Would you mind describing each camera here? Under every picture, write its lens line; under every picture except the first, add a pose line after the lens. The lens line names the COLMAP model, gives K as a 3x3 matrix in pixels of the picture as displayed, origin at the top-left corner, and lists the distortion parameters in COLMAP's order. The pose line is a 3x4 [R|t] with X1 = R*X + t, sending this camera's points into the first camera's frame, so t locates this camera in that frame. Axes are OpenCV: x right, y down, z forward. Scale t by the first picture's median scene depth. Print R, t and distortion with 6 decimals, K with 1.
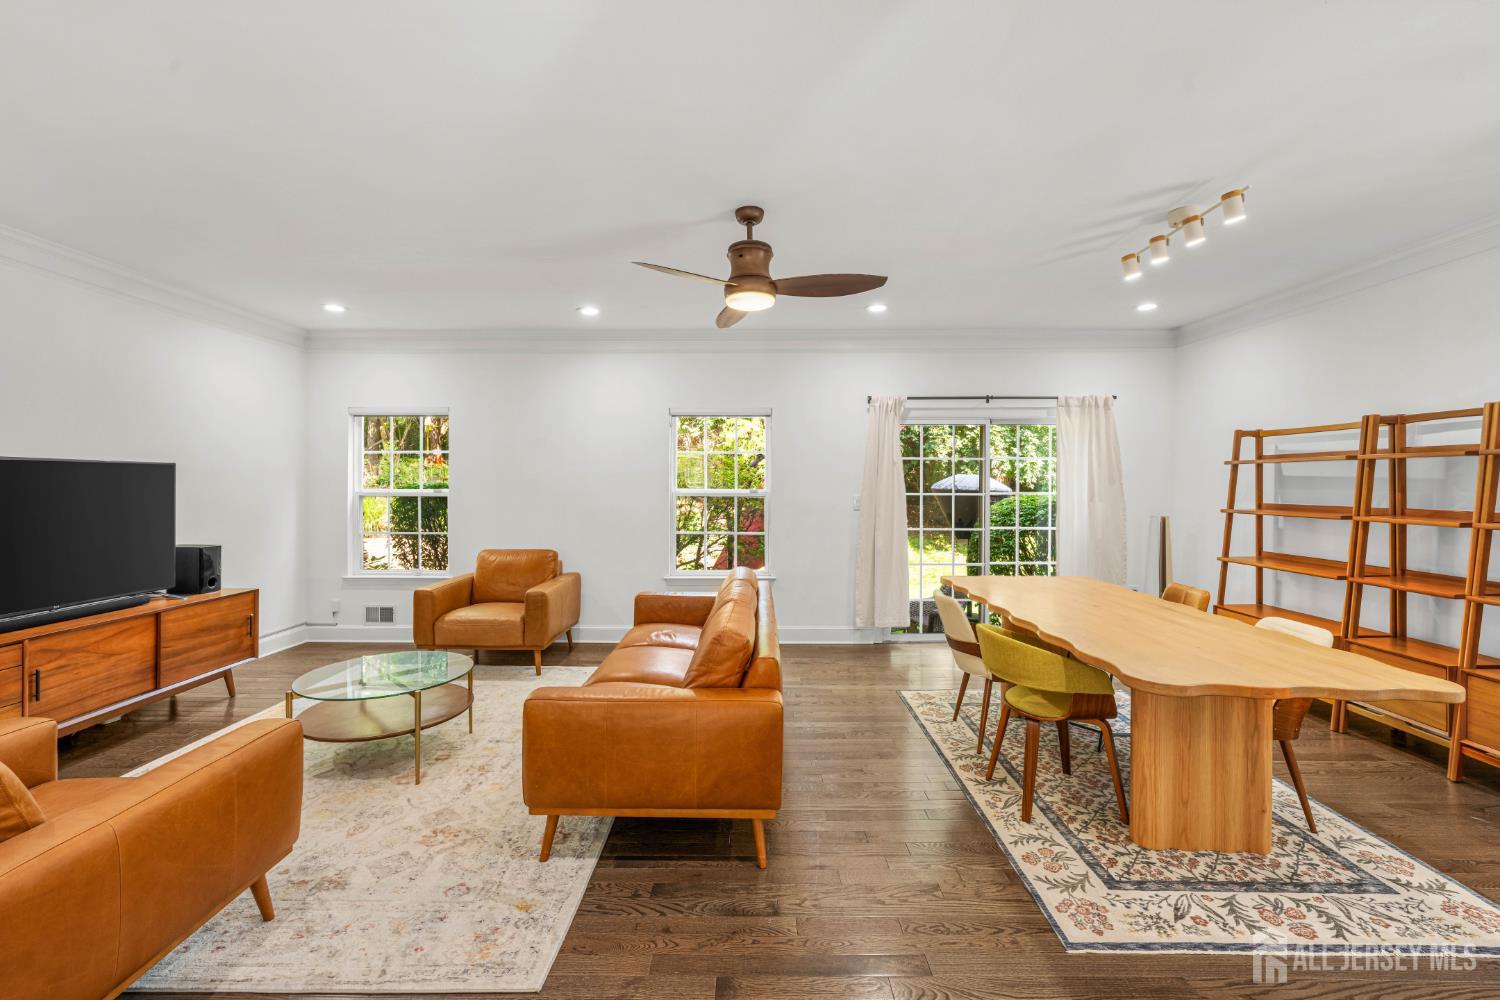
lens RADIAL K [[616.1, 0, 742.6], [0, 616.1, 489.8], [0, 0, 1]] dist [0.002005, 0.000272]
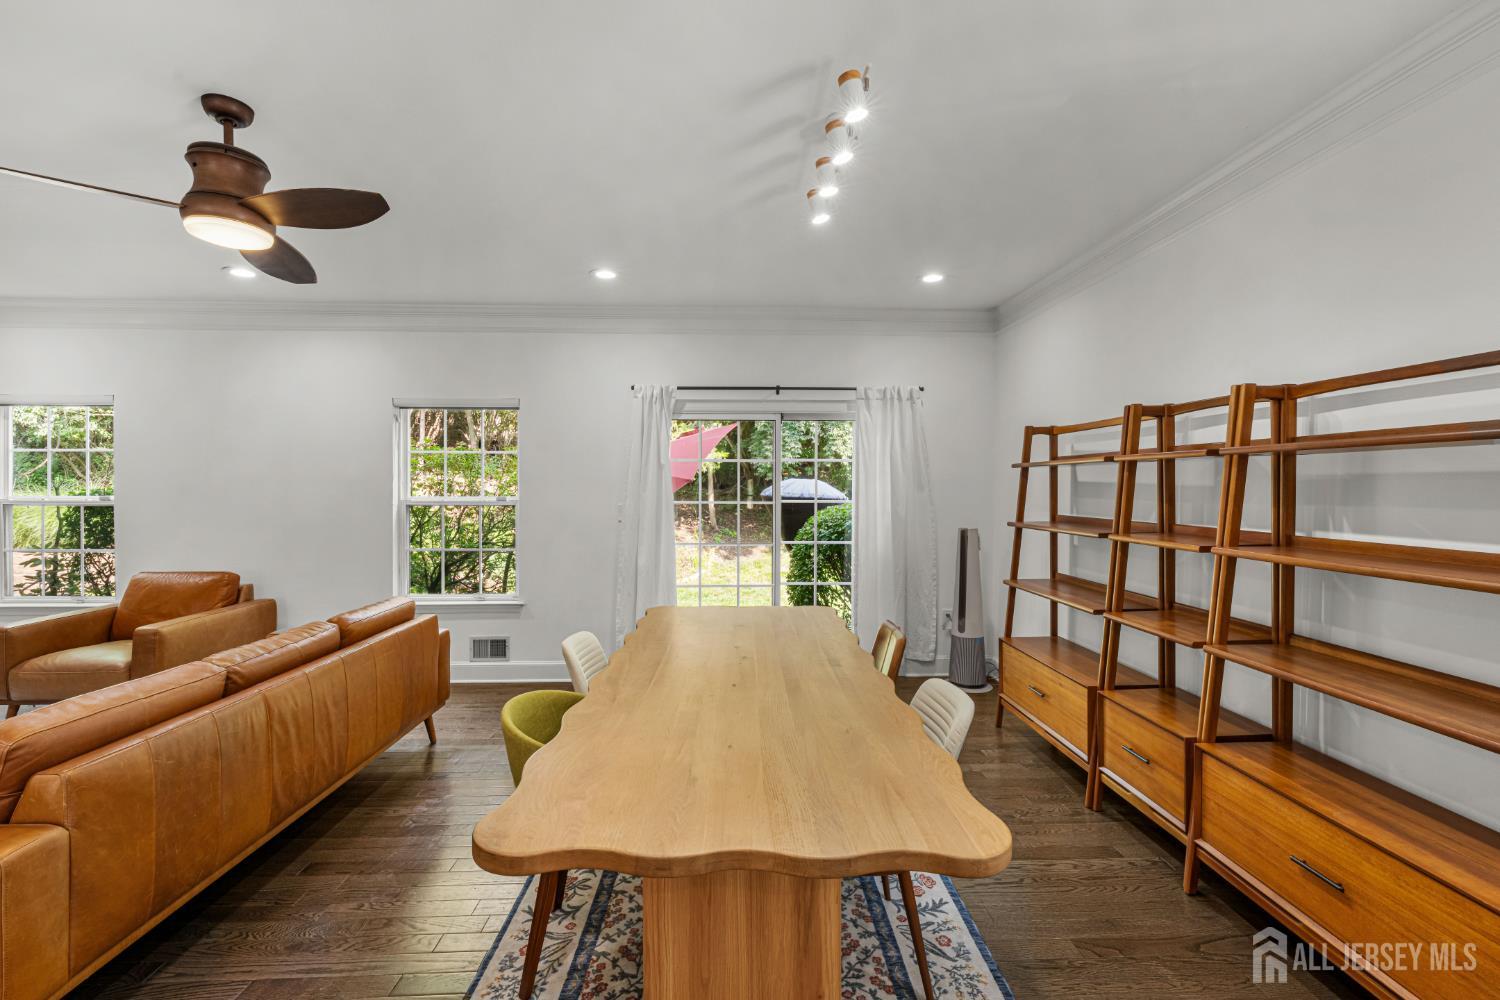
lens RADIAL K [[616.1, 0, 758.1], [0, 616.1, 495.2], [0, 0, 1]] dist [0.002005, 0.000272]
pose [[0.999095, 0.000623, 0.042533, 0.410924], [-0.000785, 0.999993, 0.003791, -0.007449], [-0.042531, -0.003821, 0.999088, 0.192003]]
